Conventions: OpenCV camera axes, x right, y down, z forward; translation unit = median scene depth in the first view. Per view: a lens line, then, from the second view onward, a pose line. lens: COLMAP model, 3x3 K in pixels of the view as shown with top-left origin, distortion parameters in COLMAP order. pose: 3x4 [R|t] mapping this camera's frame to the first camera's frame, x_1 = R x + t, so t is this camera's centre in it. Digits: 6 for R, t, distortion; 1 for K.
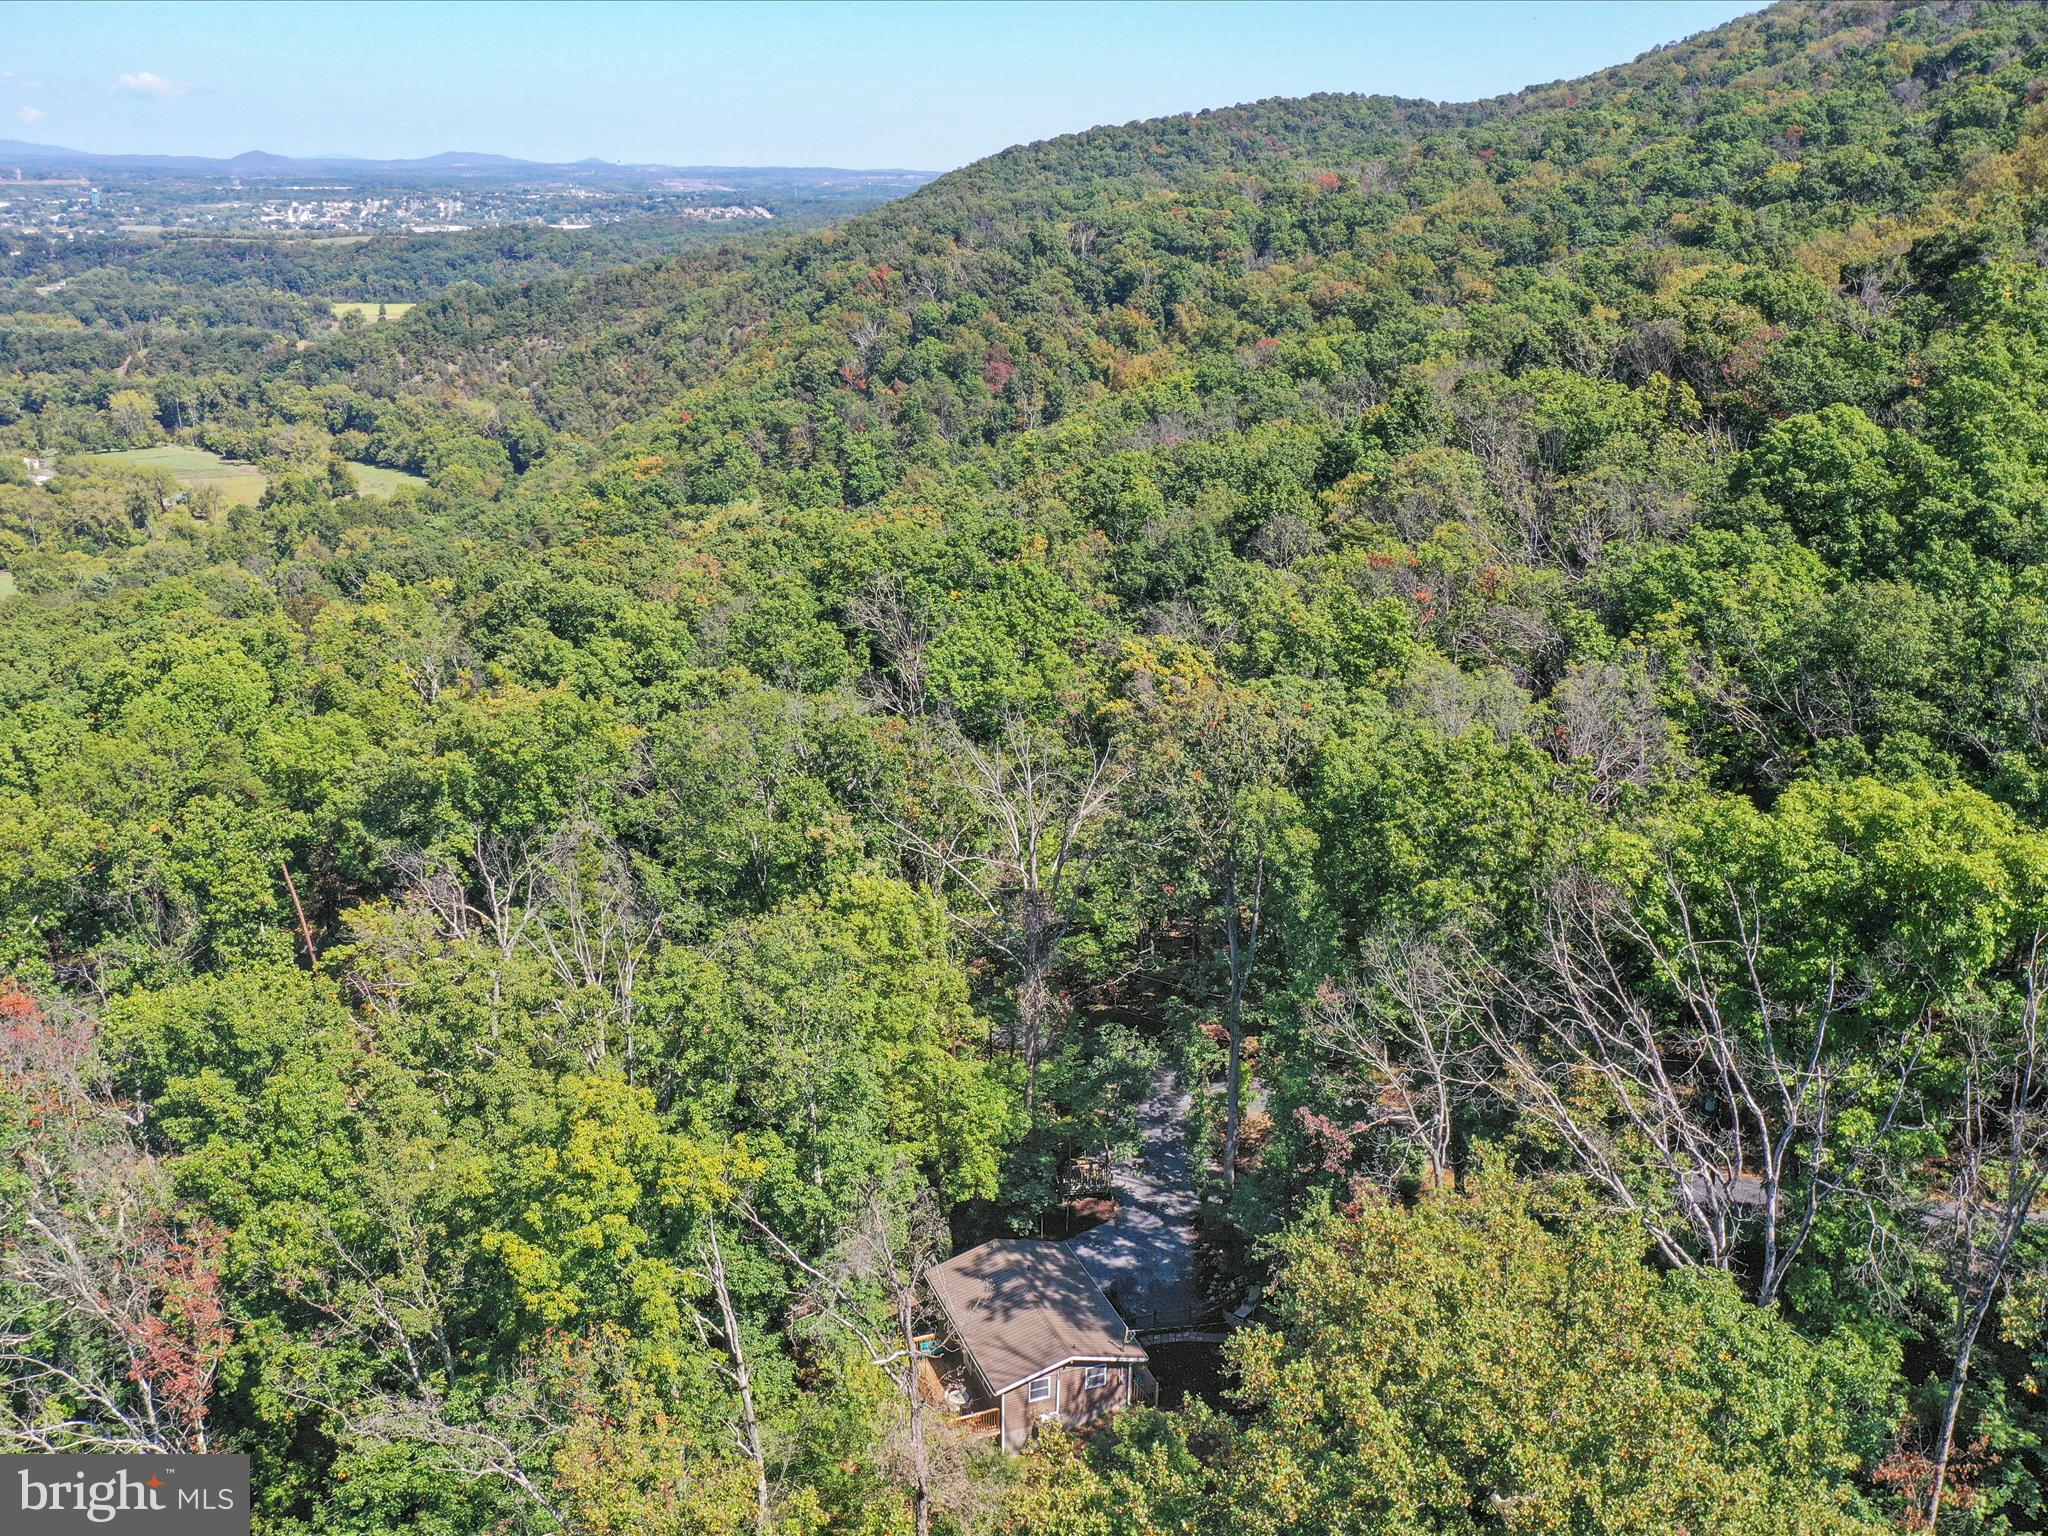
lens RADIAL K [[1829.7, 0, 1019.4], [0, 1829.7, 762.6], [0, 0, 1]] dist [-0.012157, 0.005557]
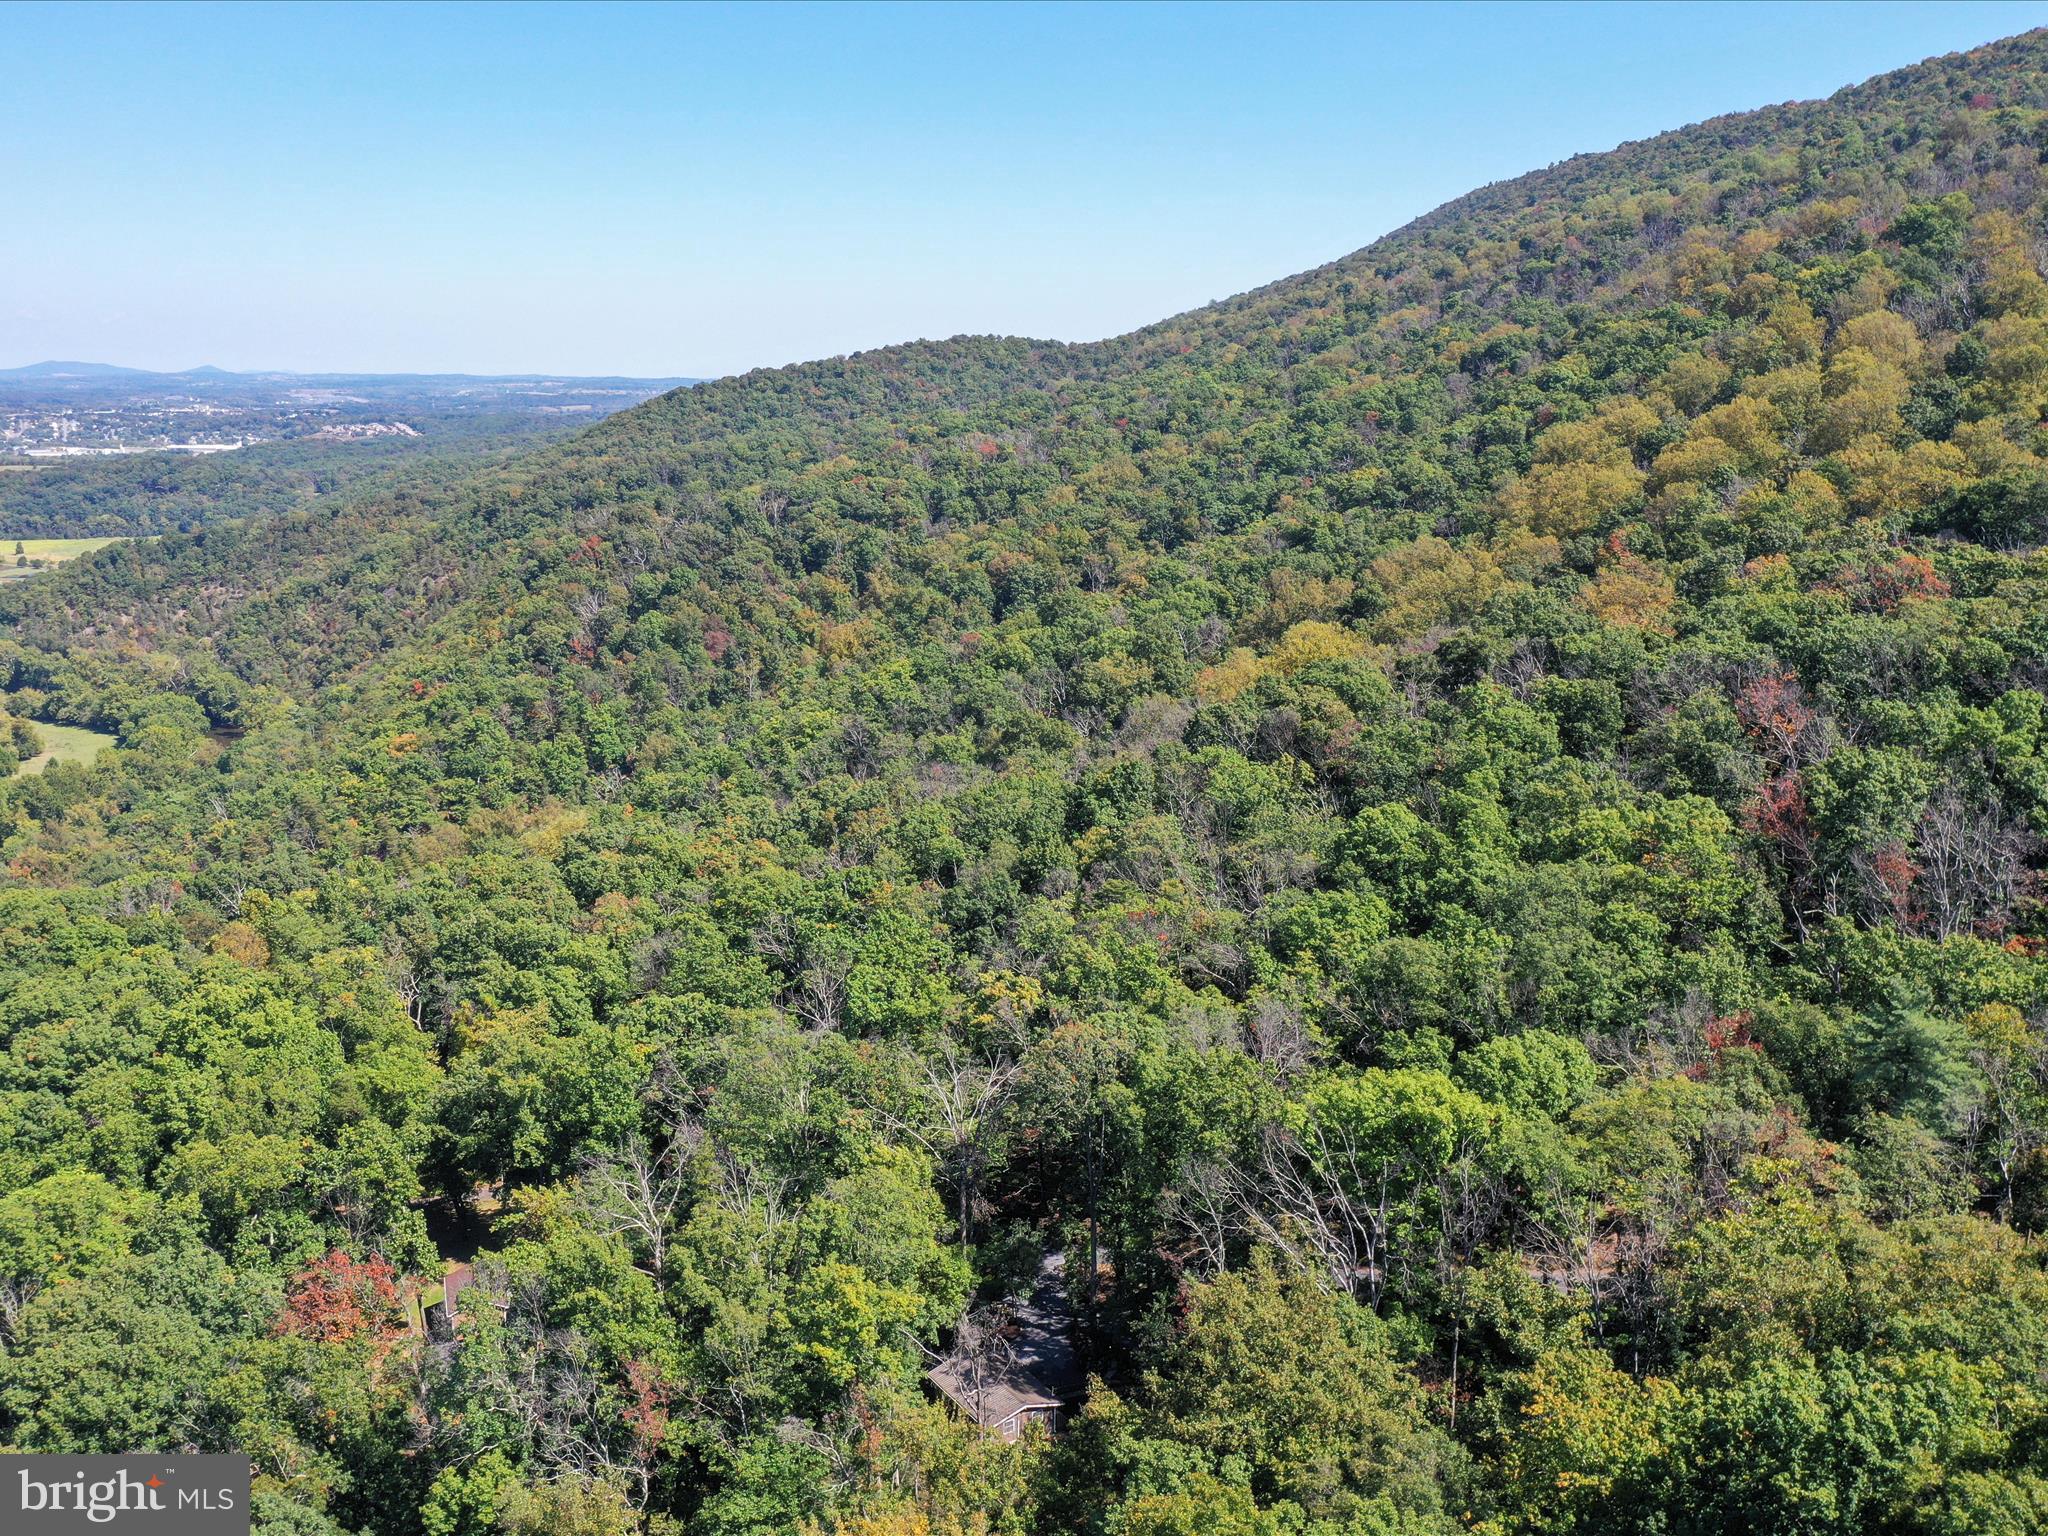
lens RADIAL K [[1829.7, 0, 1019.4], [0, 1829.7, 762.6], [0, 0, 1]] dist [-0.012157, 0.005557]
pose [[0.981524, -0.049659, 0.184782, -0.036690], [0.068246, 0.993075, -0.095630, -0.017810], [-0.178754, 0.106474, 0.978116, -0.109984]]
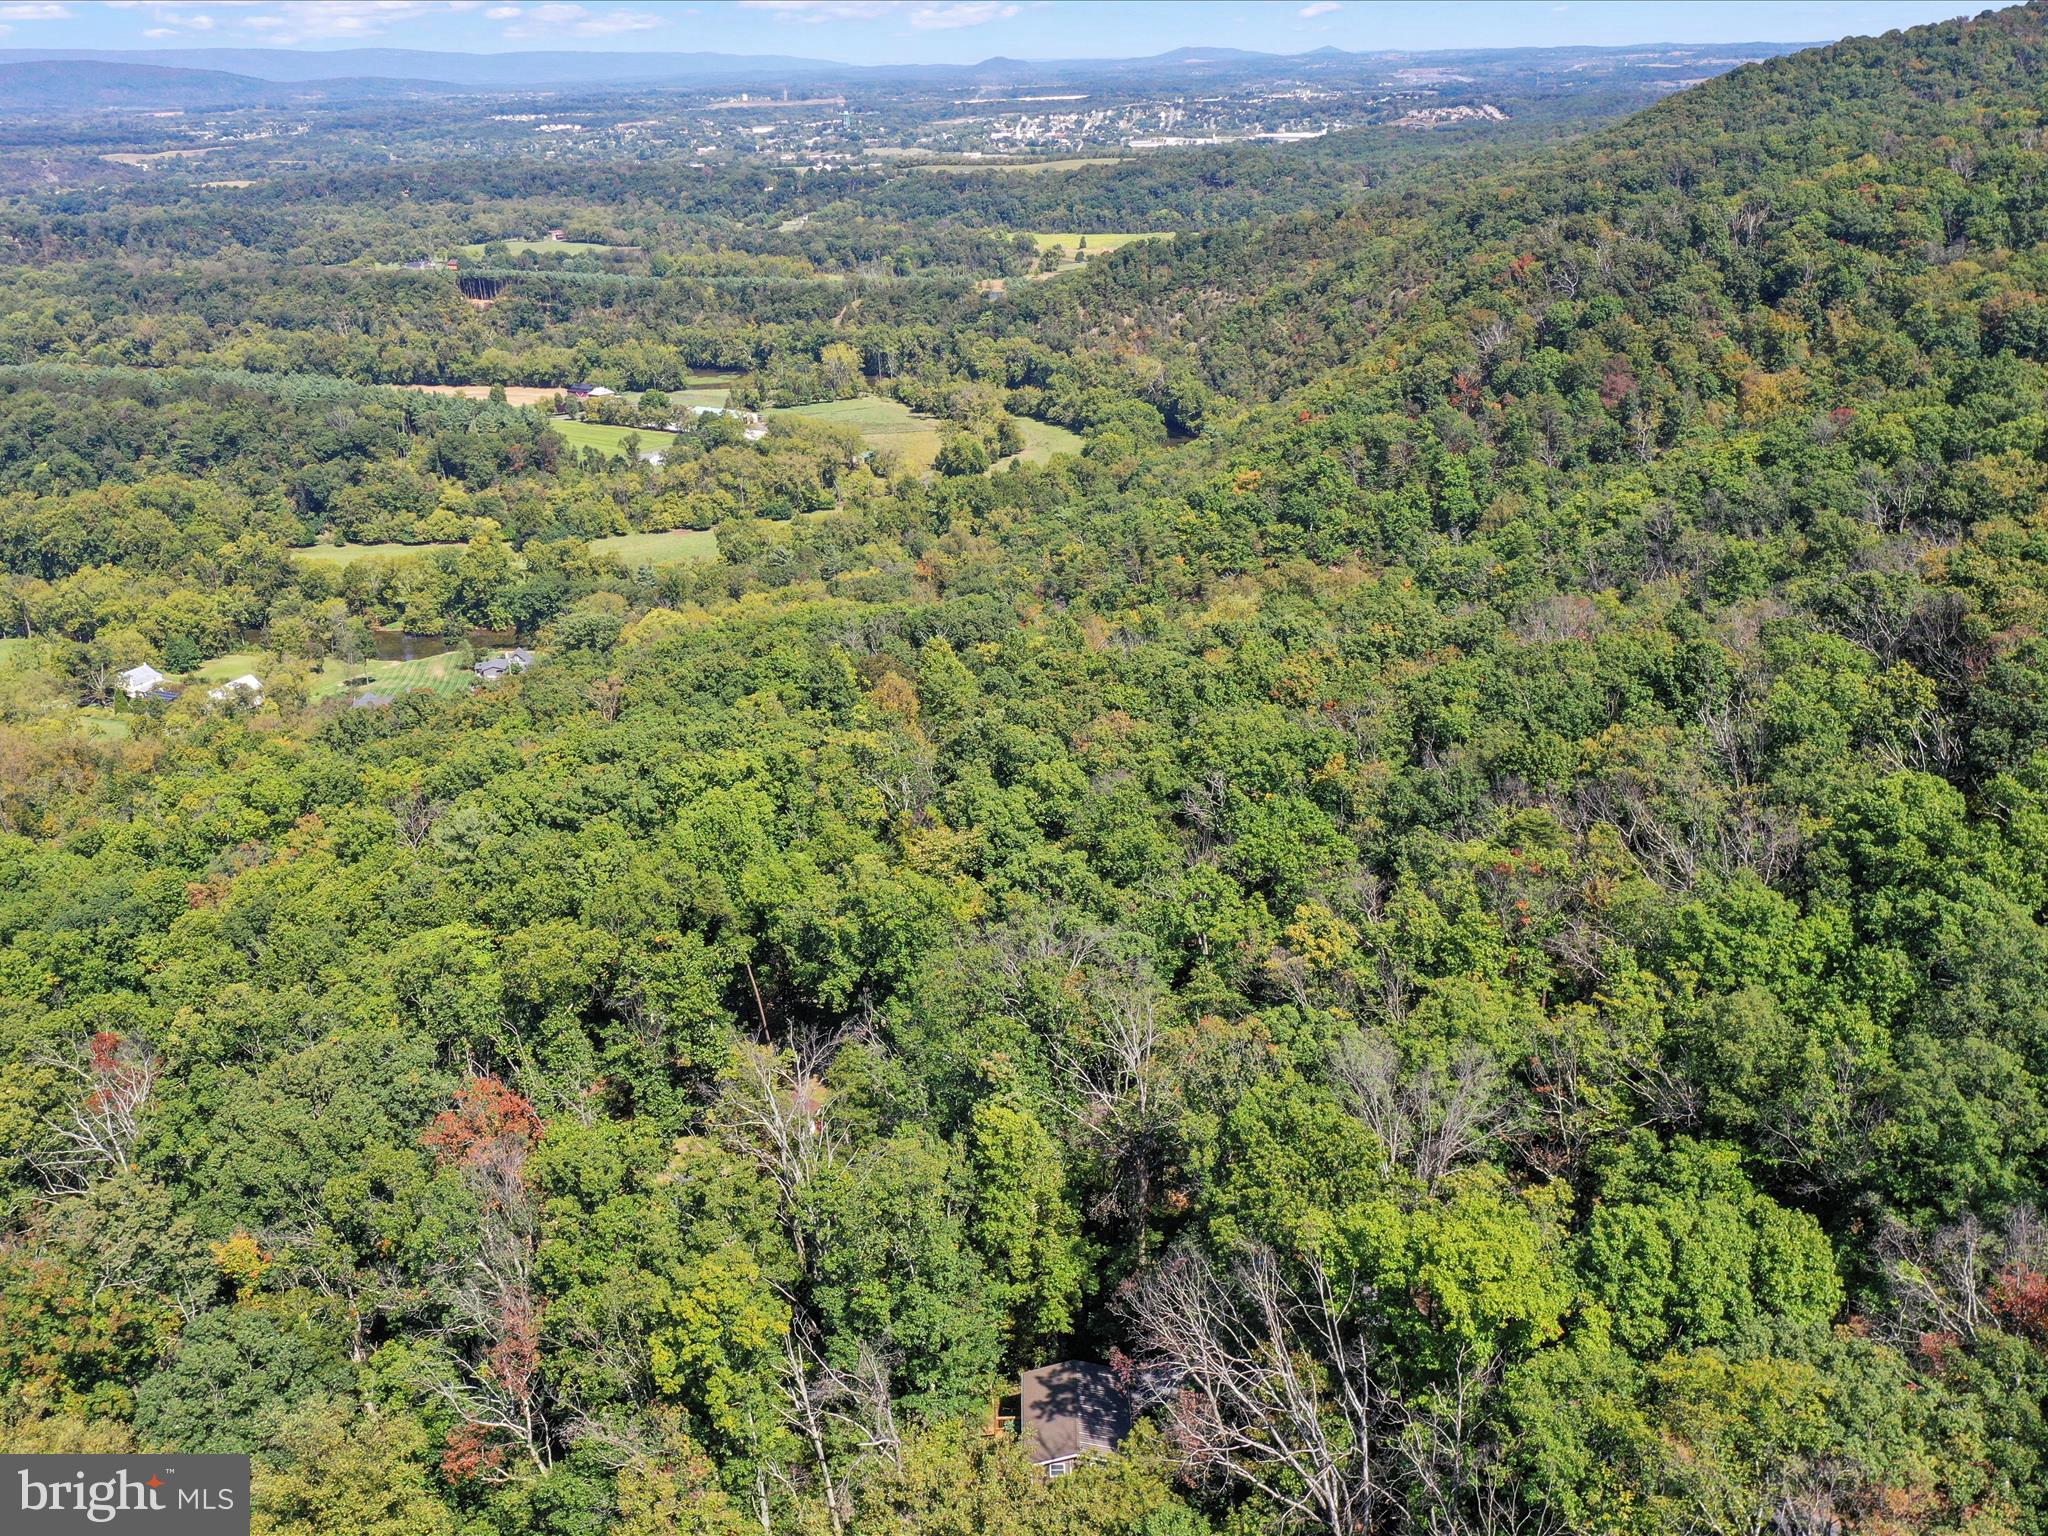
lens RADIAL K [[1922.9, 0, 981.6], [0, 1922.9, 760.7], [0, 0, 1]] dist [-0.014267, 0.002043]
pose [[0.924941, 0.084192, -0.370668, 0.064415], [-0.069729, 0.996195, 0.052275, -0.041981], [0.373659, -0.022505, 0.927293, -0.063082]]
